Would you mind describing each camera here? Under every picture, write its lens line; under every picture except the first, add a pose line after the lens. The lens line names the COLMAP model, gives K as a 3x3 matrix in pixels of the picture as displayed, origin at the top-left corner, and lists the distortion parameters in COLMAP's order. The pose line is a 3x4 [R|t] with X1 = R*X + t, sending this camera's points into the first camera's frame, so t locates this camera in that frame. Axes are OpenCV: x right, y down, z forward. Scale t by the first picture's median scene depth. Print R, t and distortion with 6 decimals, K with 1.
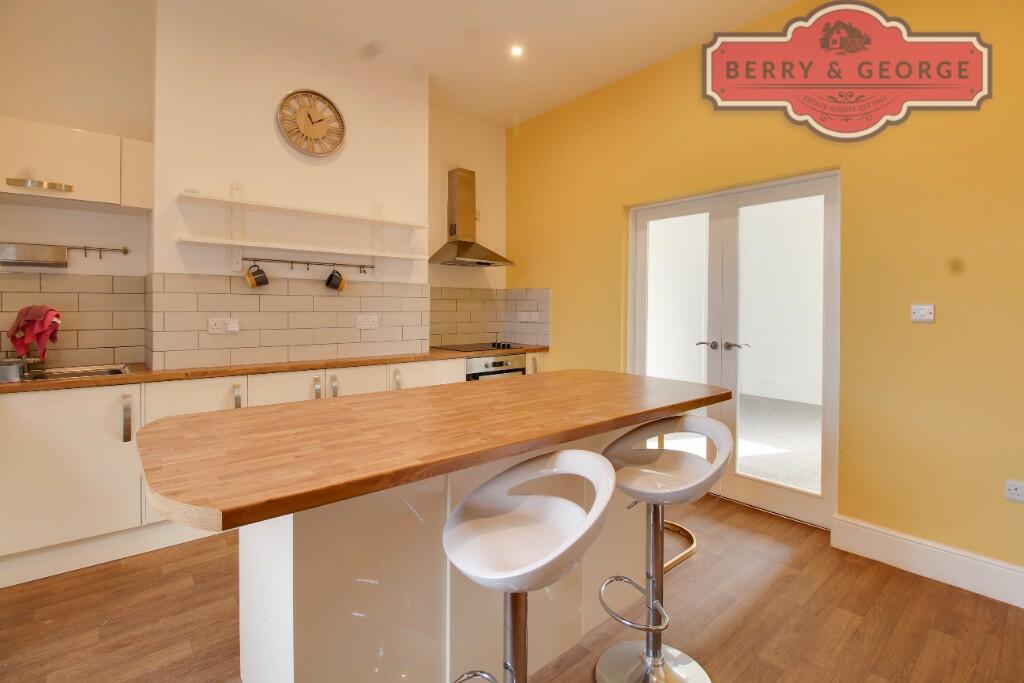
lens RADIAL K [[483.3, 0, 512.5], [0, 483.3, 306.5], [0, 0, 1]] dist [-0.001716, -0.001748]
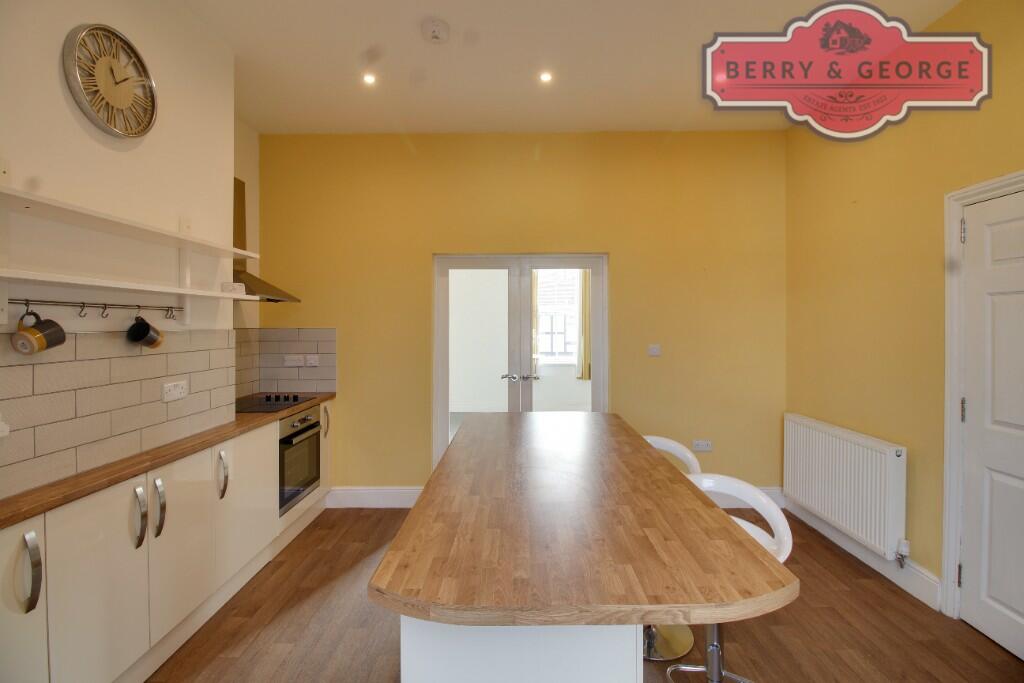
lens RADIAL K [[485.7, 0, 514.4], [0, 485.7, 317.9], [0, 0, 1]] dist [-0.002674, -0.000762]
pose [[0.655838, 0.002113, 0.754899, -0.677109], [0.007210, 0.999933, -0.009063, -0.080345], [-0.754867, 0.011387, 0.655779, 0.245493]]
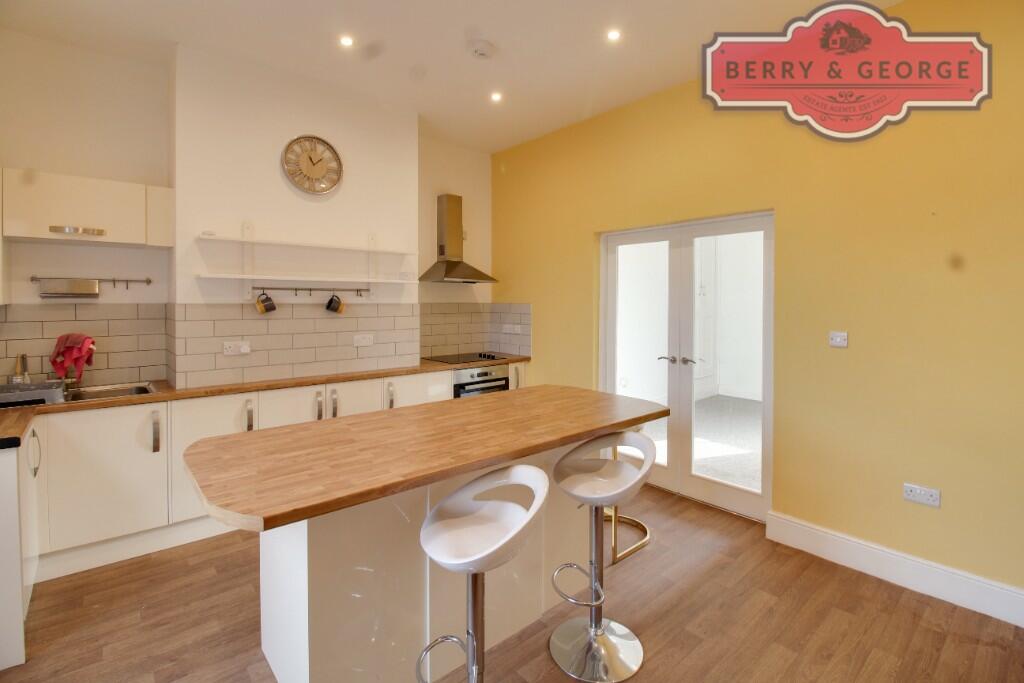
lens RADIAL K [[481.9, 0, 510.9], [0, 481.9, 304.4], [0, 0, 1]] dist [0.000724, 0.000251]
pose [[0.999986, -0.004246, 0.003149, 0.048991], [0.004220, 0.999958, 0.008144, -0.077072], [-0.003183, -0.008131, 0.999962, -0.152388]]
